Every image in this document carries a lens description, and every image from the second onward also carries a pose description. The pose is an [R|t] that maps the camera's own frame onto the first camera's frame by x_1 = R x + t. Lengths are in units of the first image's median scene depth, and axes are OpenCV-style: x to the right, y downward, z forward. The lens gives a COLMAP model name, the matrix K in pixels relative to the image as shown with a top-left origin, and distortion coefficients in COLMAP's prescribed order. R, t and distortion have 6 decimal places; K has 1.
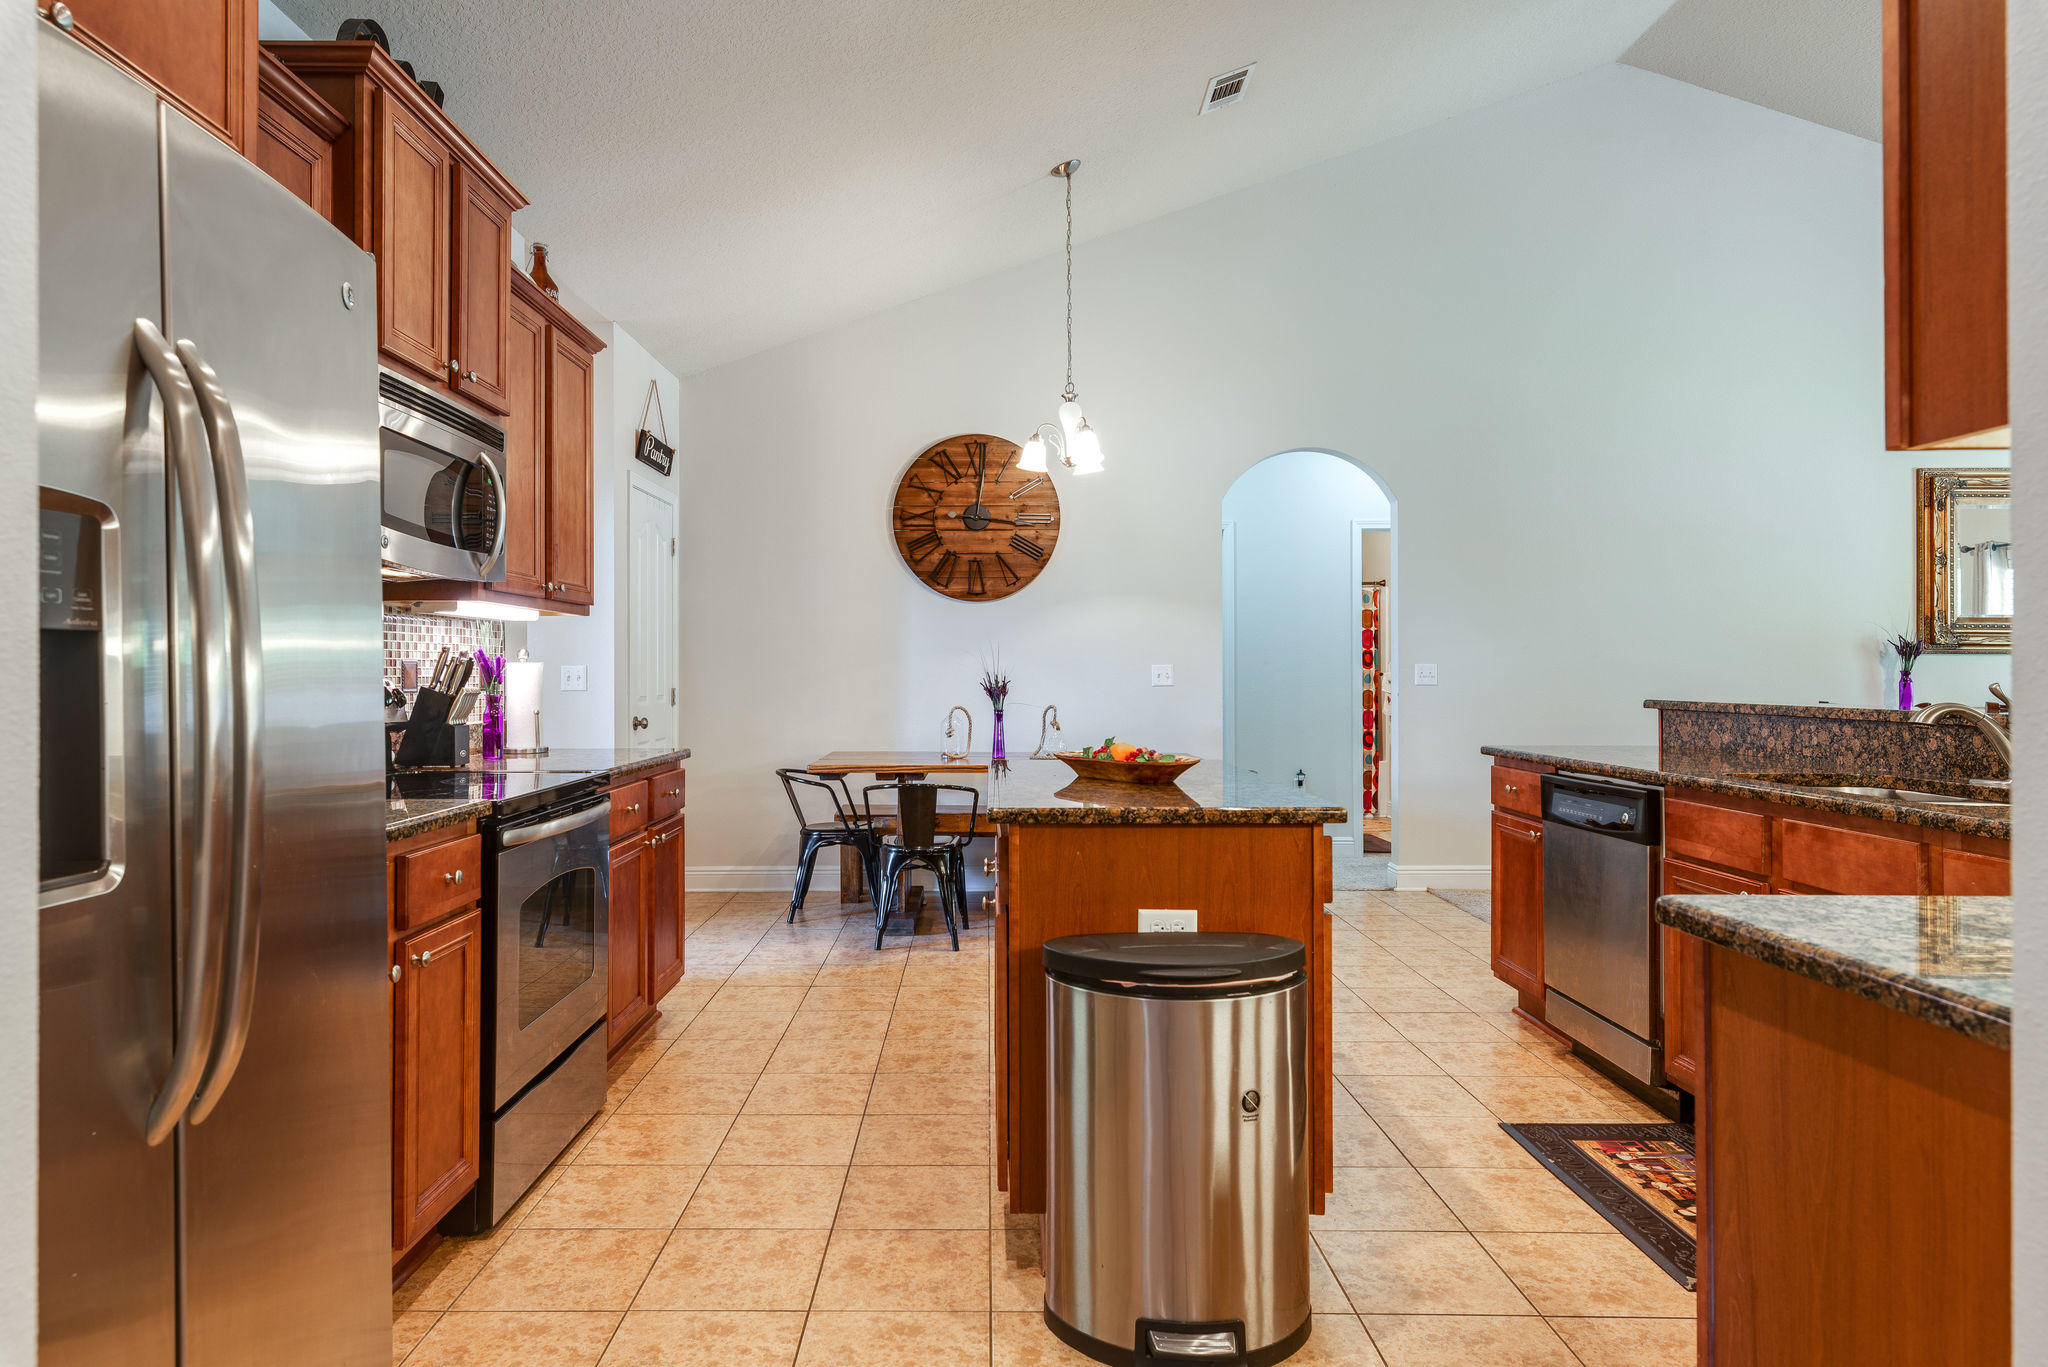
lens RADIAL K [[1230.7, 0, 965.1], [0, 1230.7, 662.6], [0, 0, 1]] dist [0.010059, 0.000972]
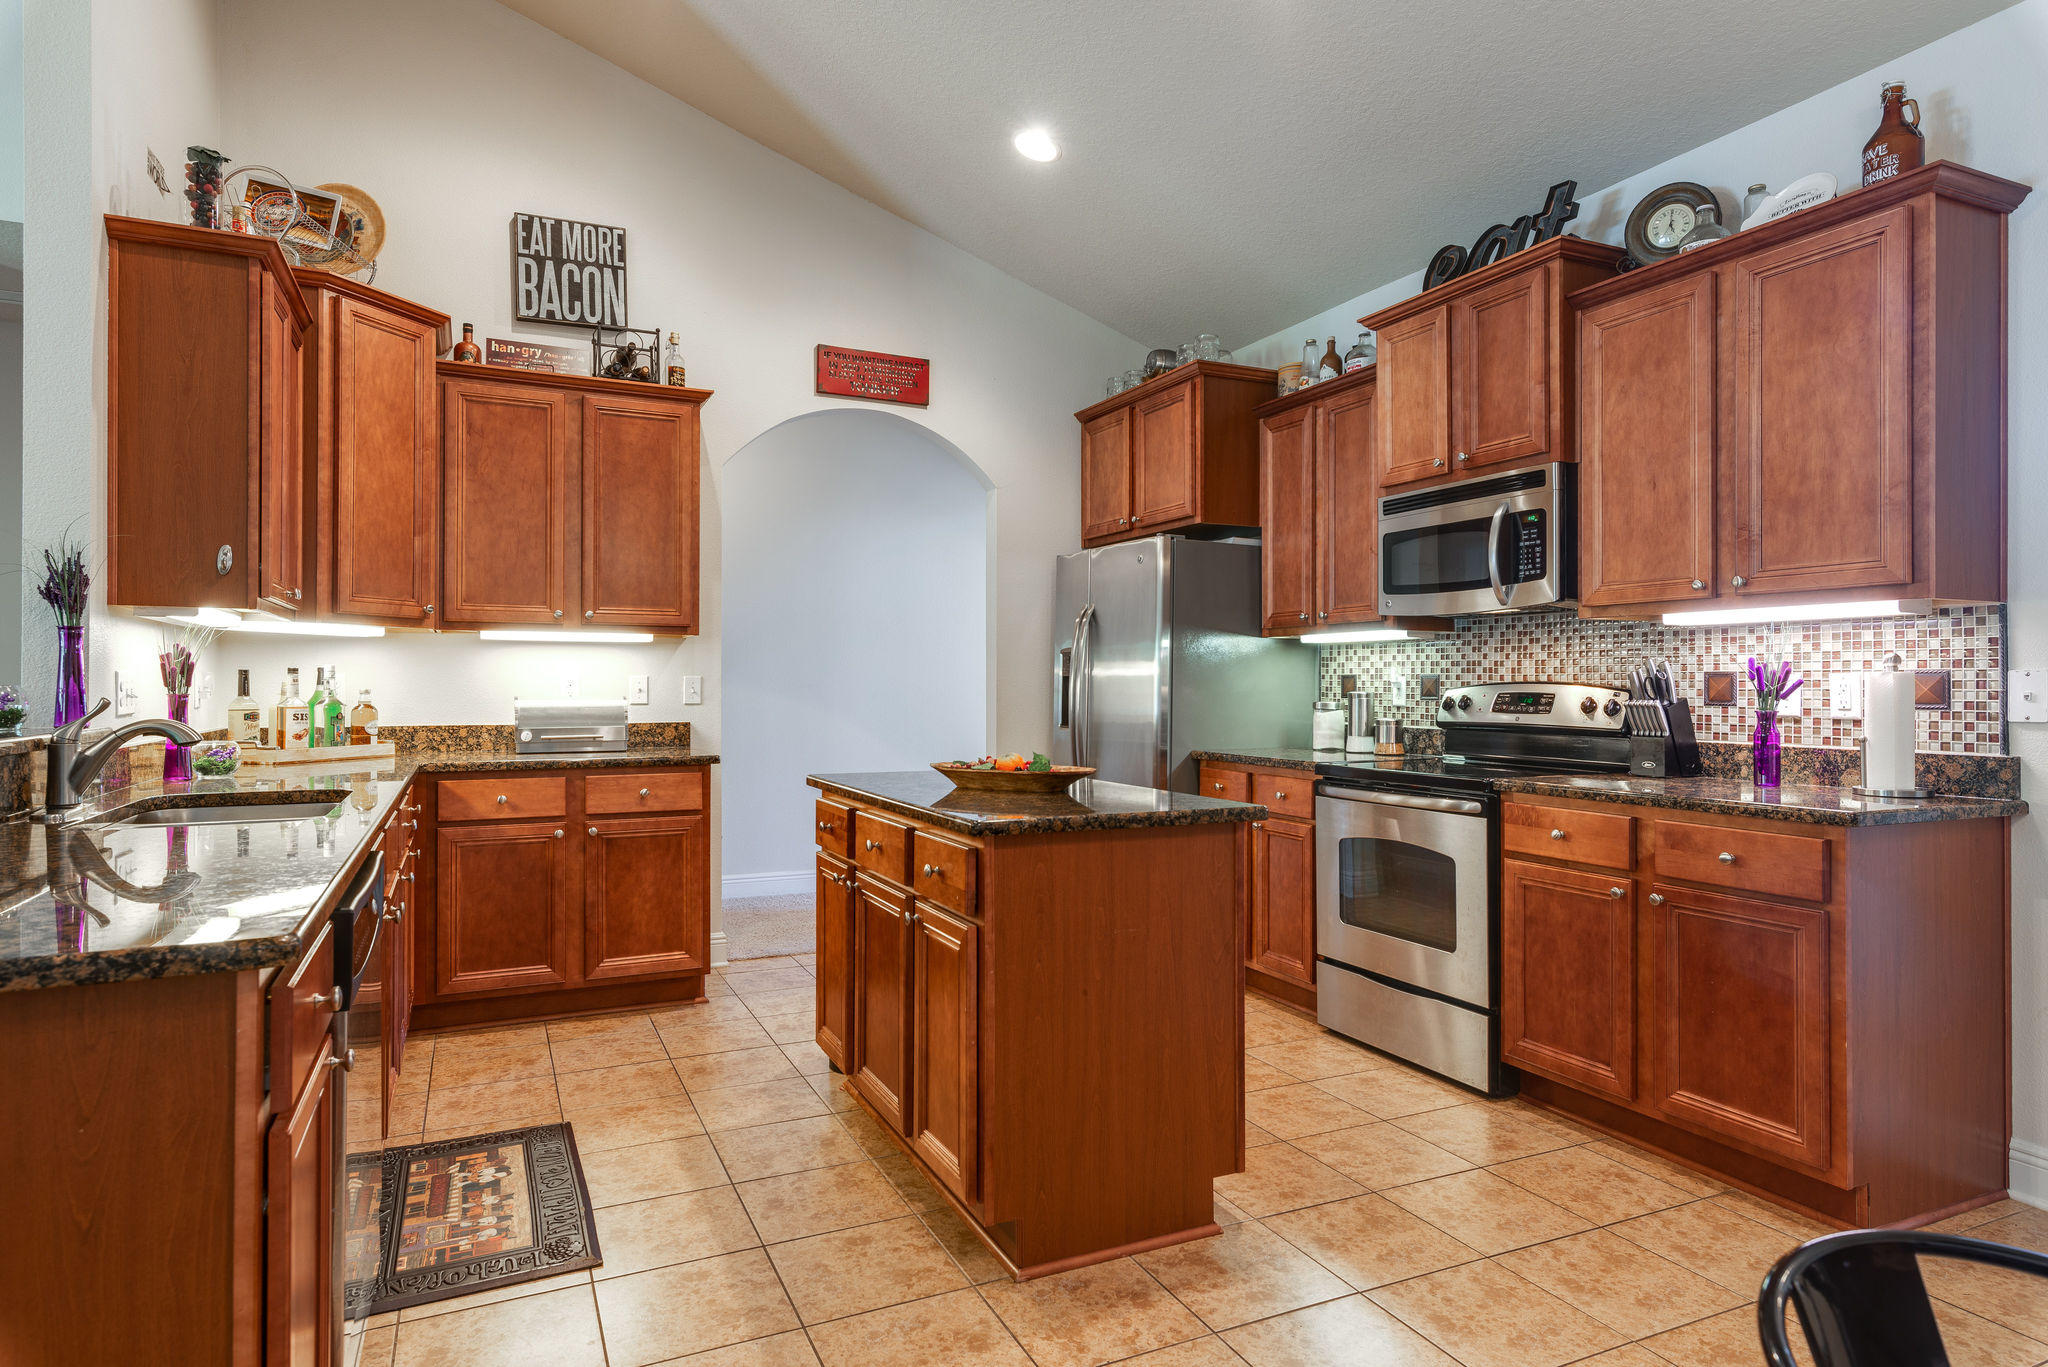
lens RADIAL K [[1217.9, 0, 1022.0], [0, 1217.9, 681.0], [0, 0, 1]] dist [0.007243, -0.000898]
pose [[-0.903257, -0.001127, -0.429097, 0.562697], [0.002854, 0.999959, -0.008633, 0.014962], [0.429089, -0.009023, -0.903217, 1.947165]]
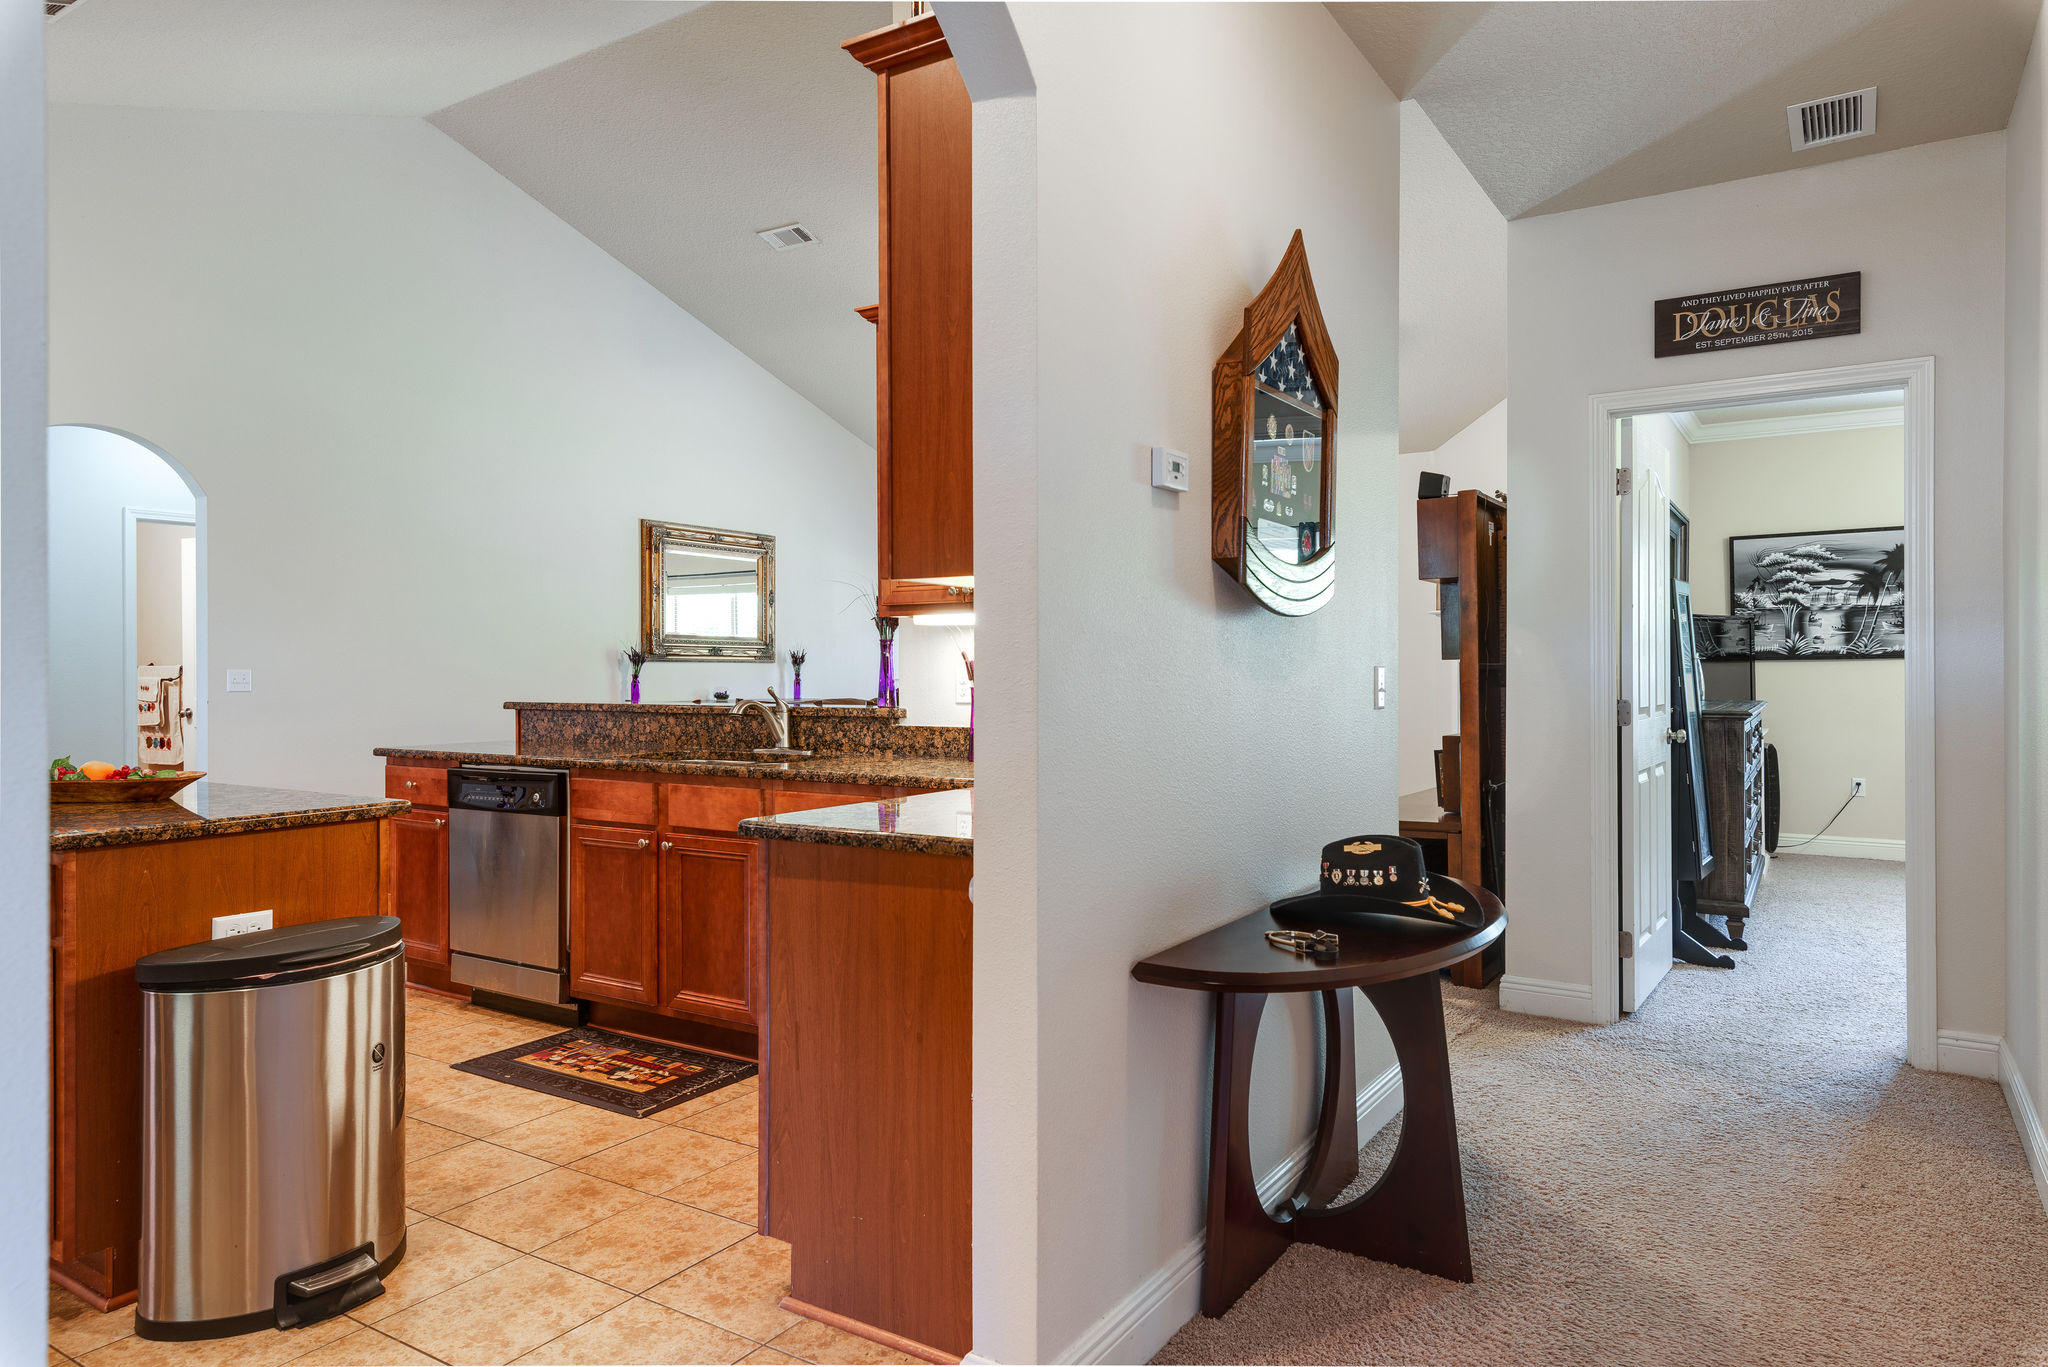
lens RADIAL K [[1256.1, 0, 1043.1], [0, 1256.1, 670.9], [0, 0, 1]] dist [0.005697, -0.000354]
pose [[0.521246, -0.001225, 0.853406, -0.317616], [-0.004582, 0.999981, 0.004234, -0.010831], [-0.853394, -0.006117, 0.521230, -0.111180]]
